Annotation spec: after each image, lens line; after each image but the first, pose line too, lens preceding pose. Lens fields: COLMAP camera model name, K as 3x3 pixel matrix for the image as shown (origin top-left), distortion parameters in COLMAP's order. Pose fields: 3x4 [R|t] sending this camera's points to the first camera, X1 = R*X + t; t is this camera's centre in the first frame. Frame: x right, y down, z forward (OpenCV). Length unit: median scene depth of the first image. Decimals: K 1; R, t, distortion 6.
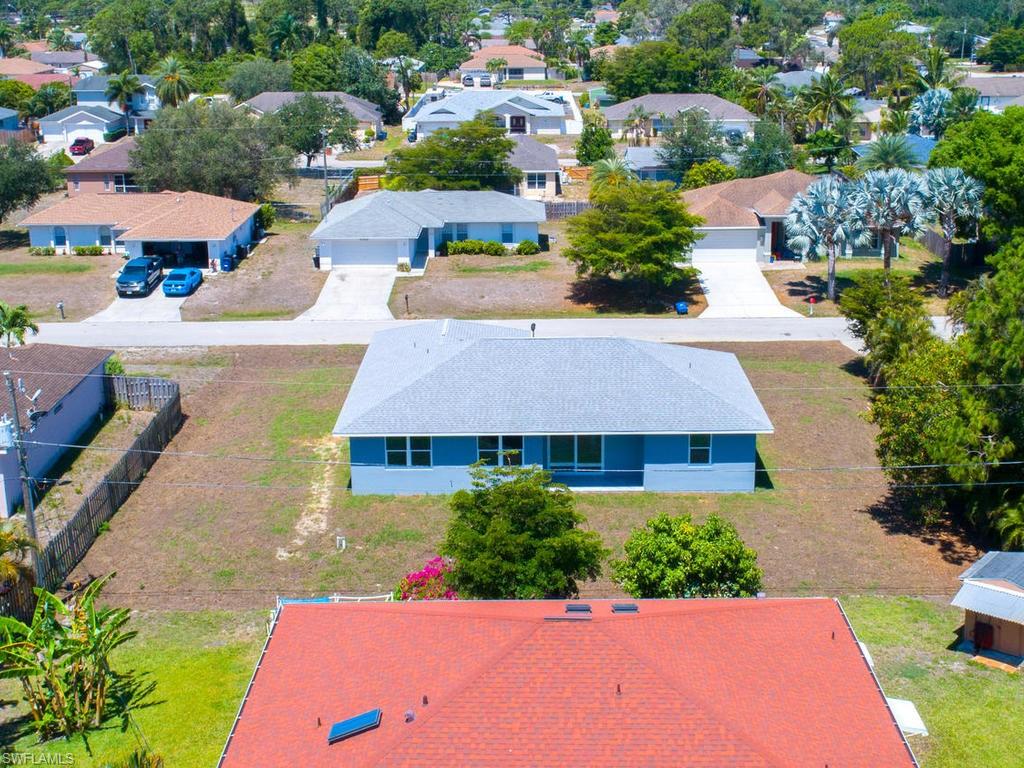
lens RADIAL K [[1417.7, 0, 512.0], [0, 1417.7, 384.0], [0, 0, 1]] dist [-0.014155, 0.035332]
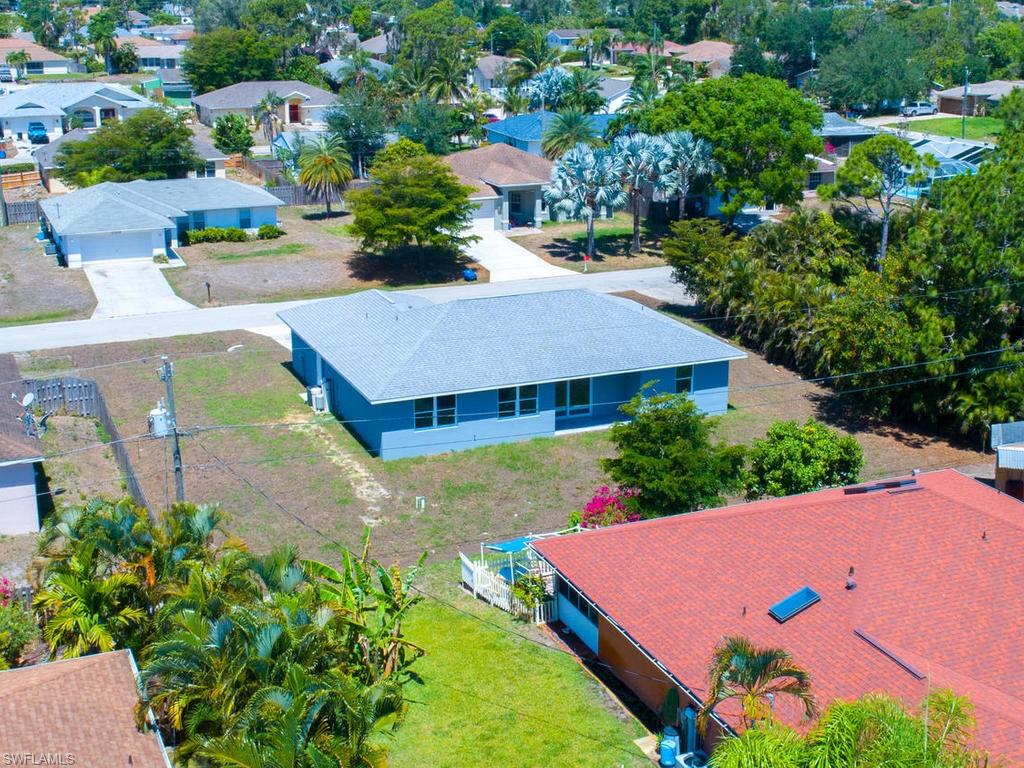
lens RADIAL K [[1426.8, 0, 512.0], [0, 1426.8, 384.0], [0, 0, 1]] dist [0.001464, 0.052197]
pose [[0.917918, -0.105249, 0.382557, -0.257870], [0.104832, 0.994247, 0.022000, 0.006632], [-0.382671, 0.019910, 0.923670, 0.013783]]
